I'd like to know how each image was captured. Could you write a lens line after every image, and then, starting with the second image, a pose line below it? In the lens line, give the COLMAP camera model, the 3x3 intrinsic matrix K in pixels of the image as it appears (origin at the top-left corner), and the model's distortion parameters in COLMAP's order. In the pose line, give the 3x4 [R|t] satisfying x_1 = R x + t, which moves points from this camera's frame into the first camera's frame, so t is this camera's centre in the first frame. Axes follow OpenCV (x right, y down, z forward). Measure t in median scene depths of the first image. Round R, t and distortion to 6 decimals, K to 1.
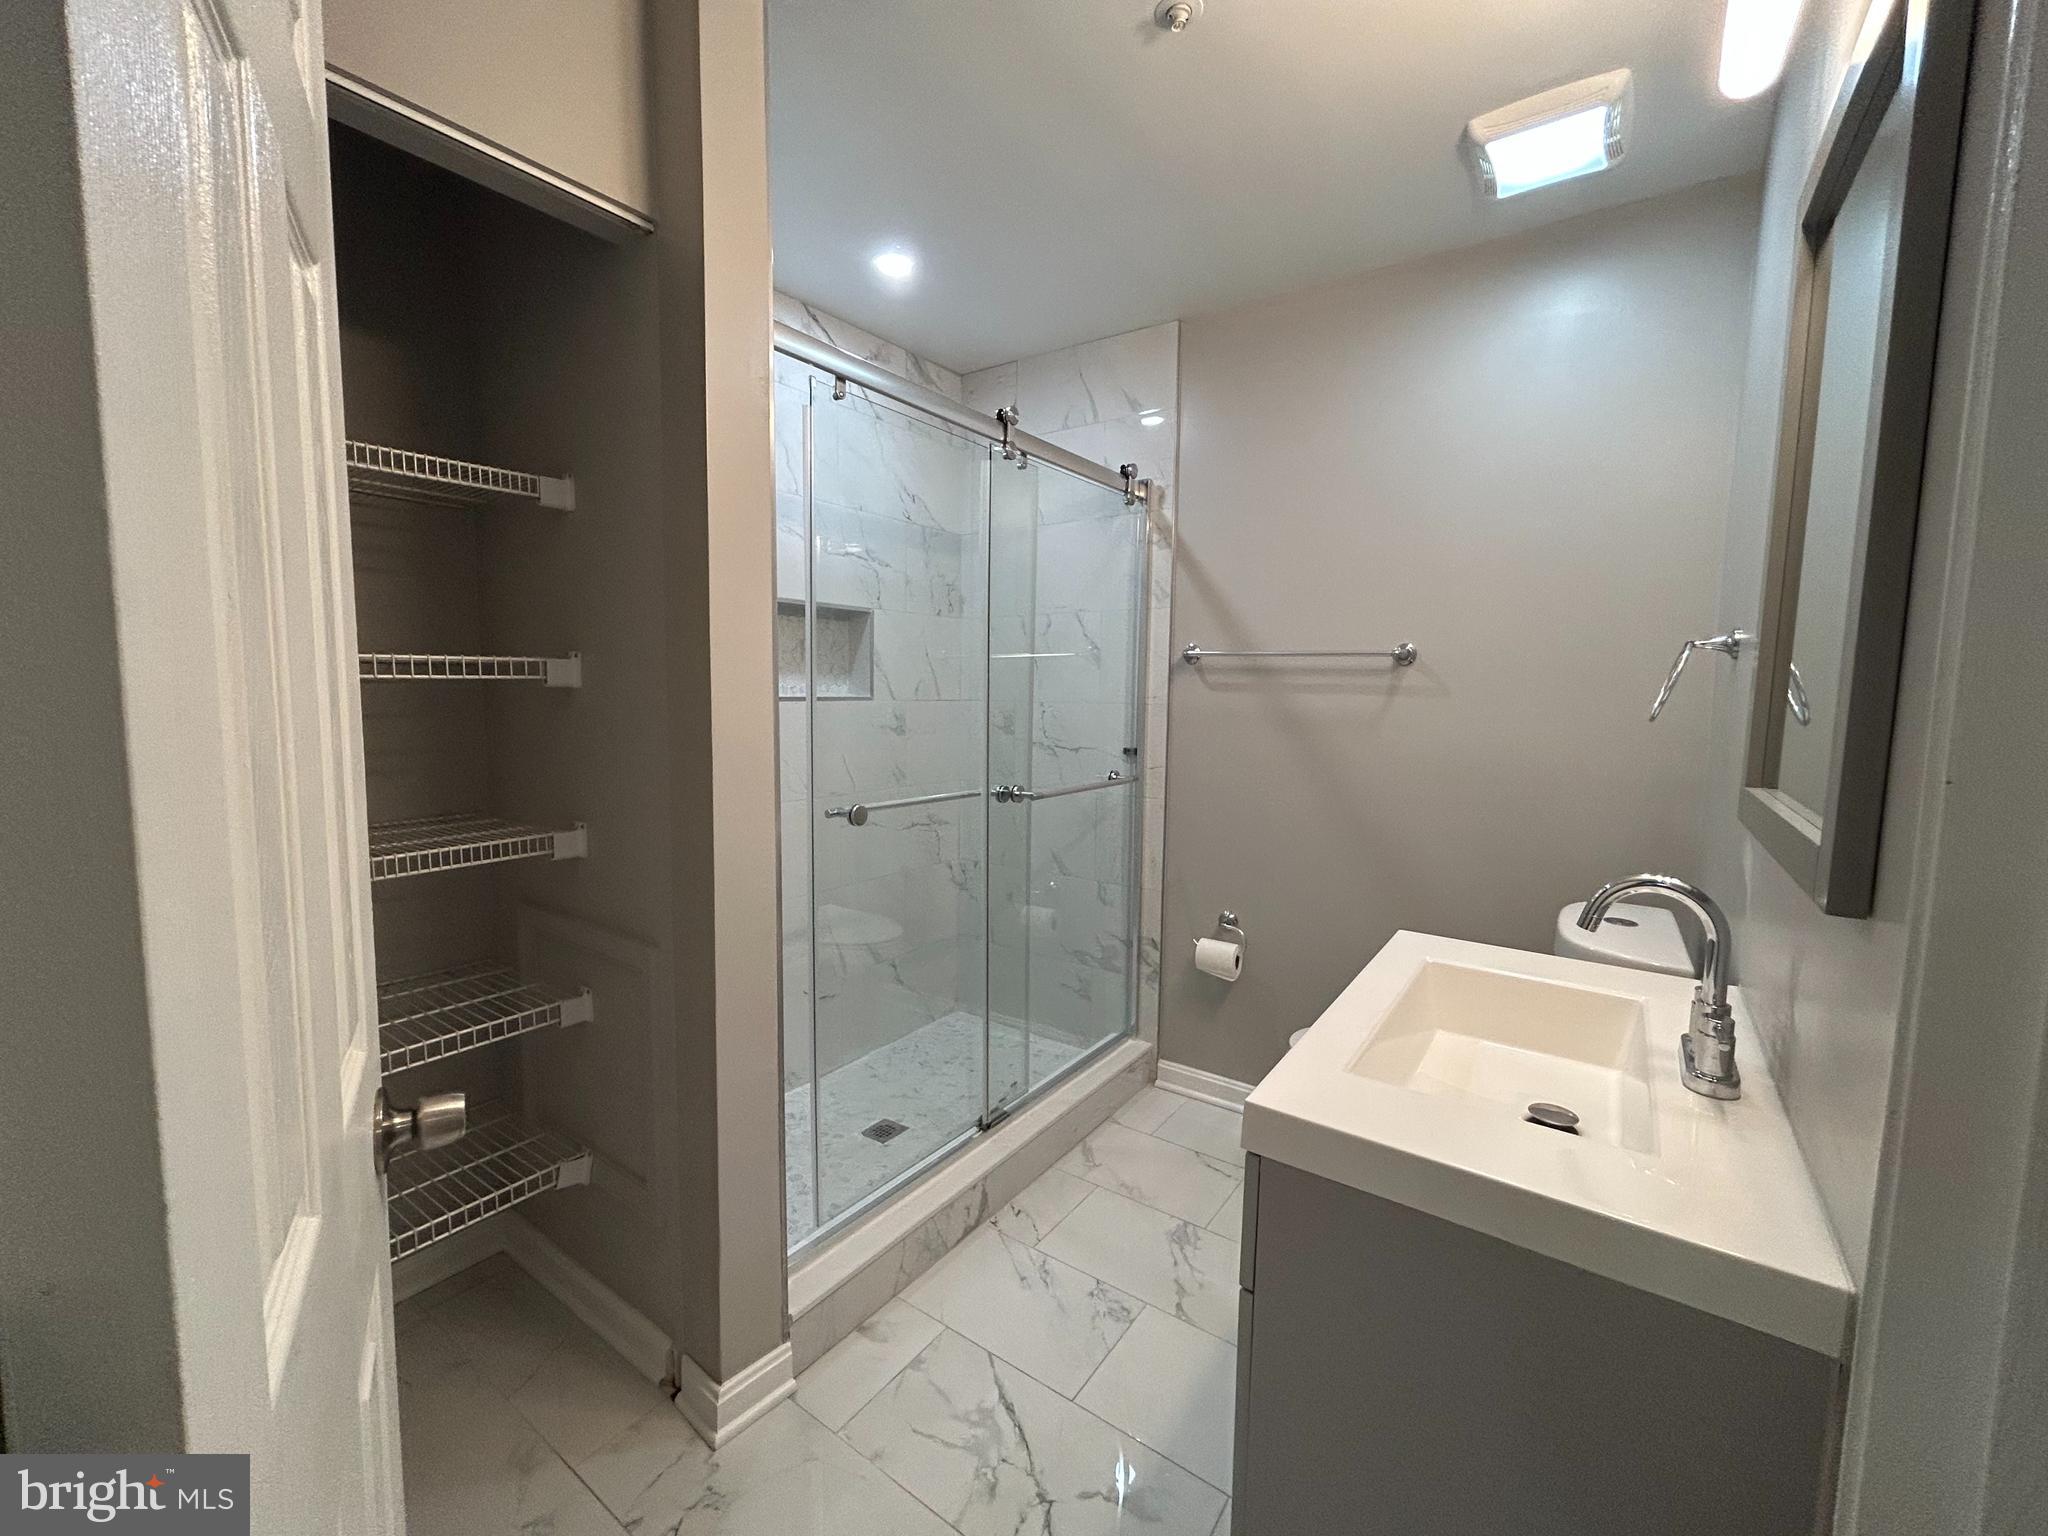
lens RADIAL K [[830.6, 0, 1024.0], [0, 830.6, 768.0], [0, 0, 1]] dist [0.001730, -0.000030]
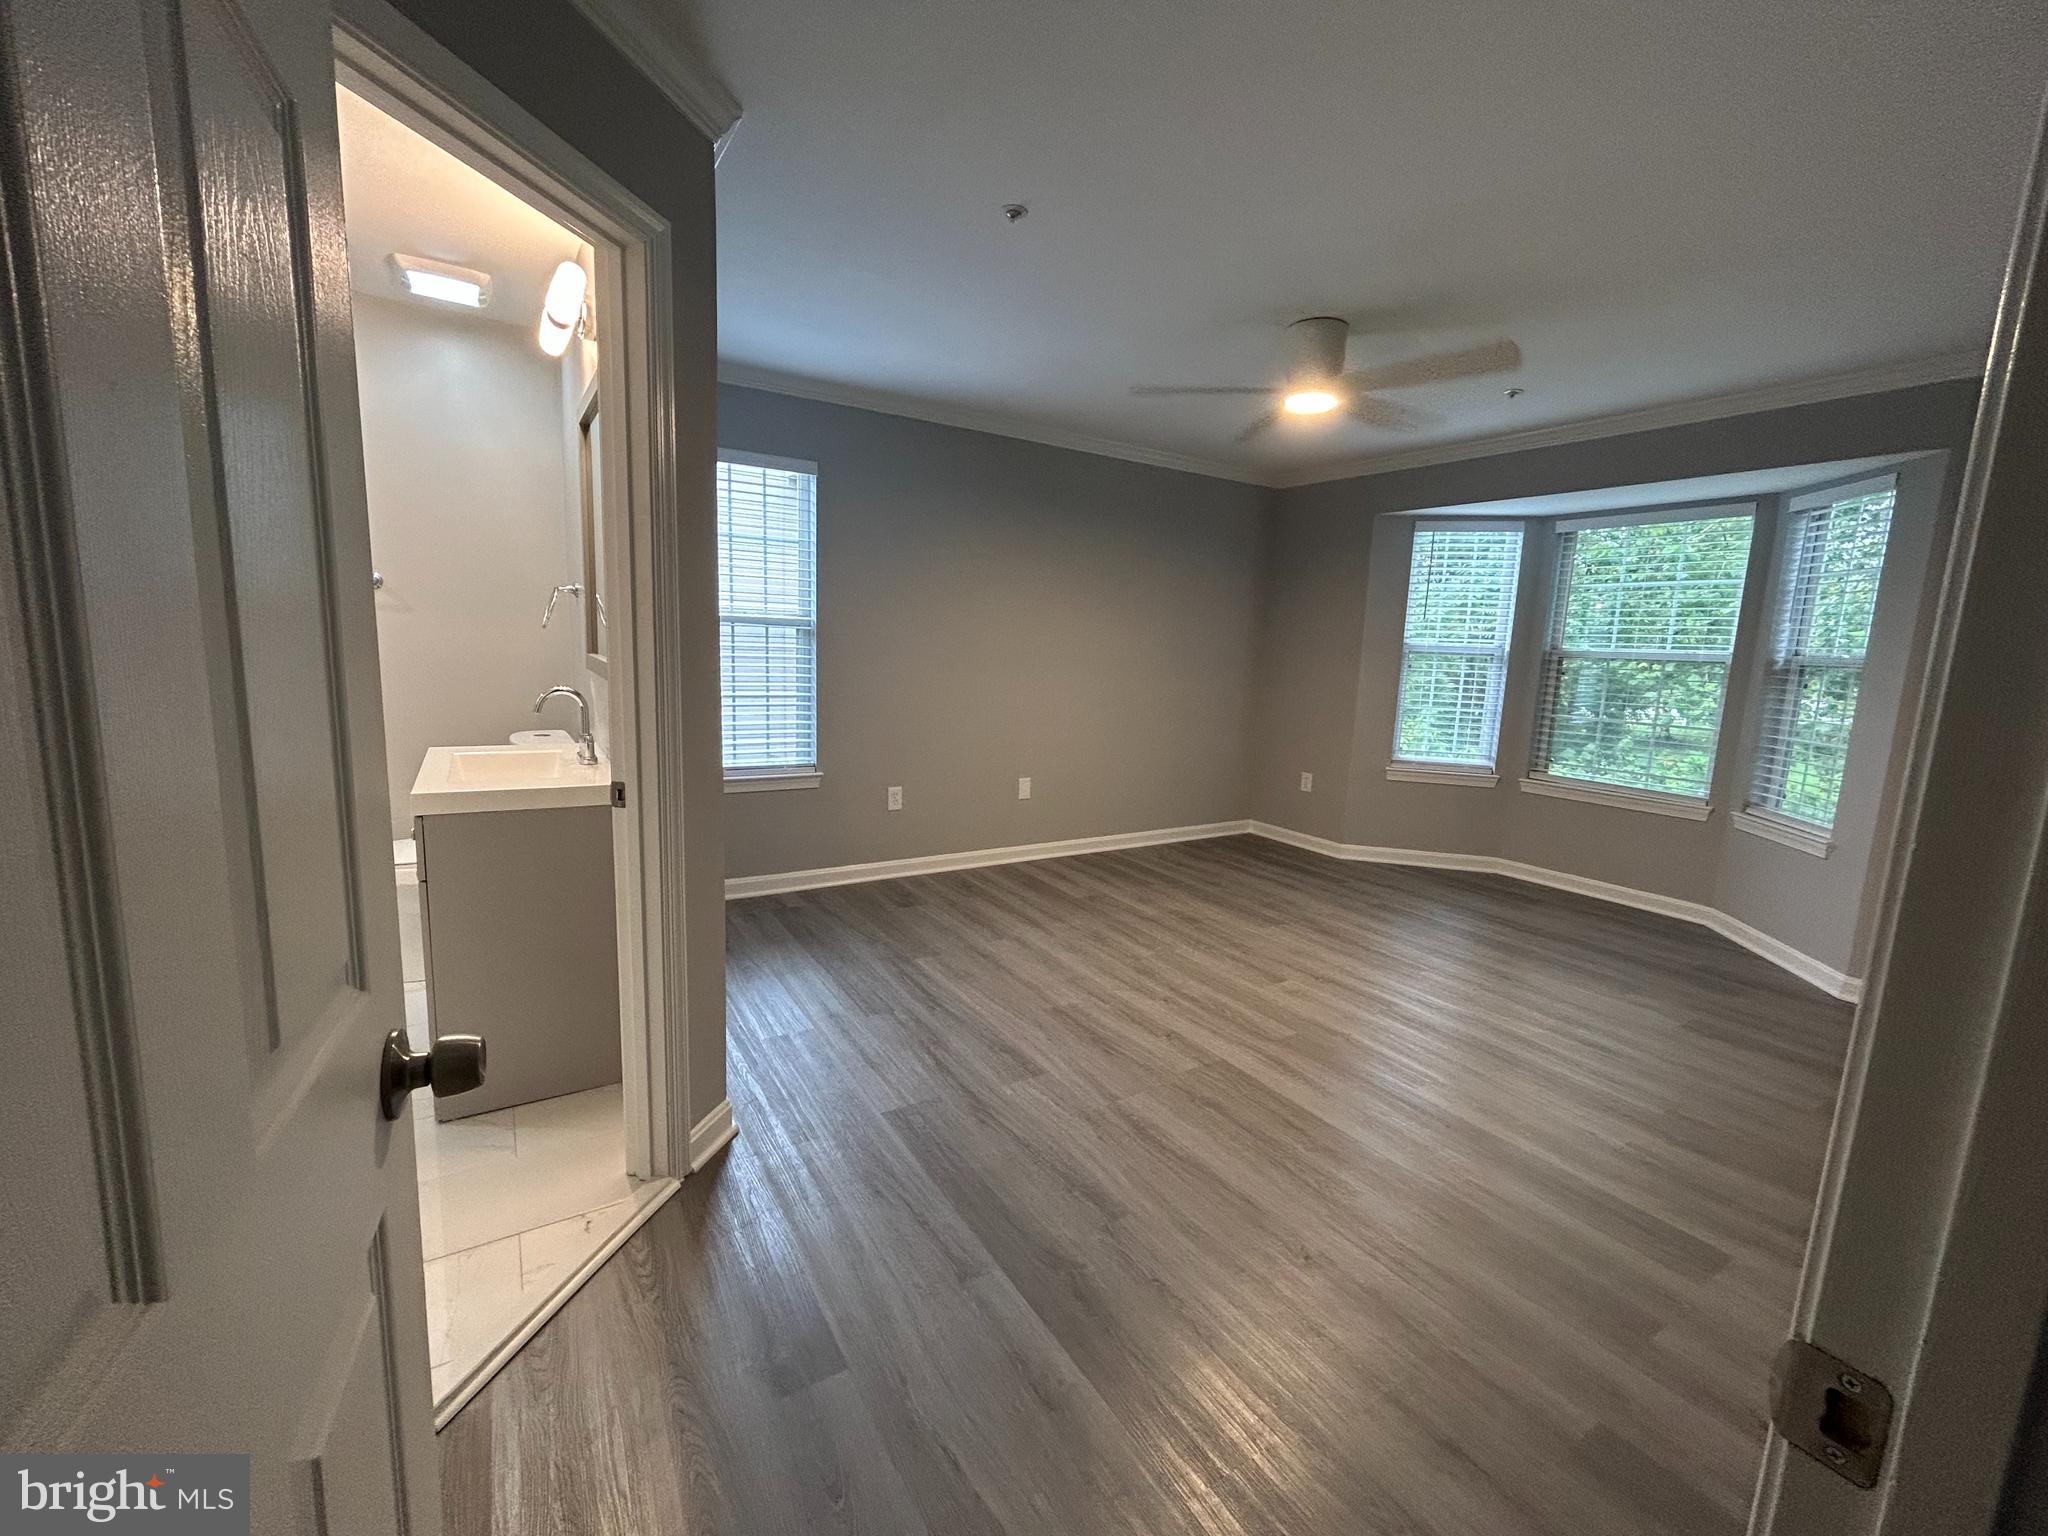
lens RADIAL K [[830.6, 0, 1024.0], [0, 830.6, 768.0], [0, 0, 1]] dist [0.001730, -0.000030]
pose [[0.368775, -0.142126, 0.918589, -0.762104], [0.048387, 0.989837, 0.133725, 0.069344], [-0.928259, -0.004866, 0.371904, -0.884118]]
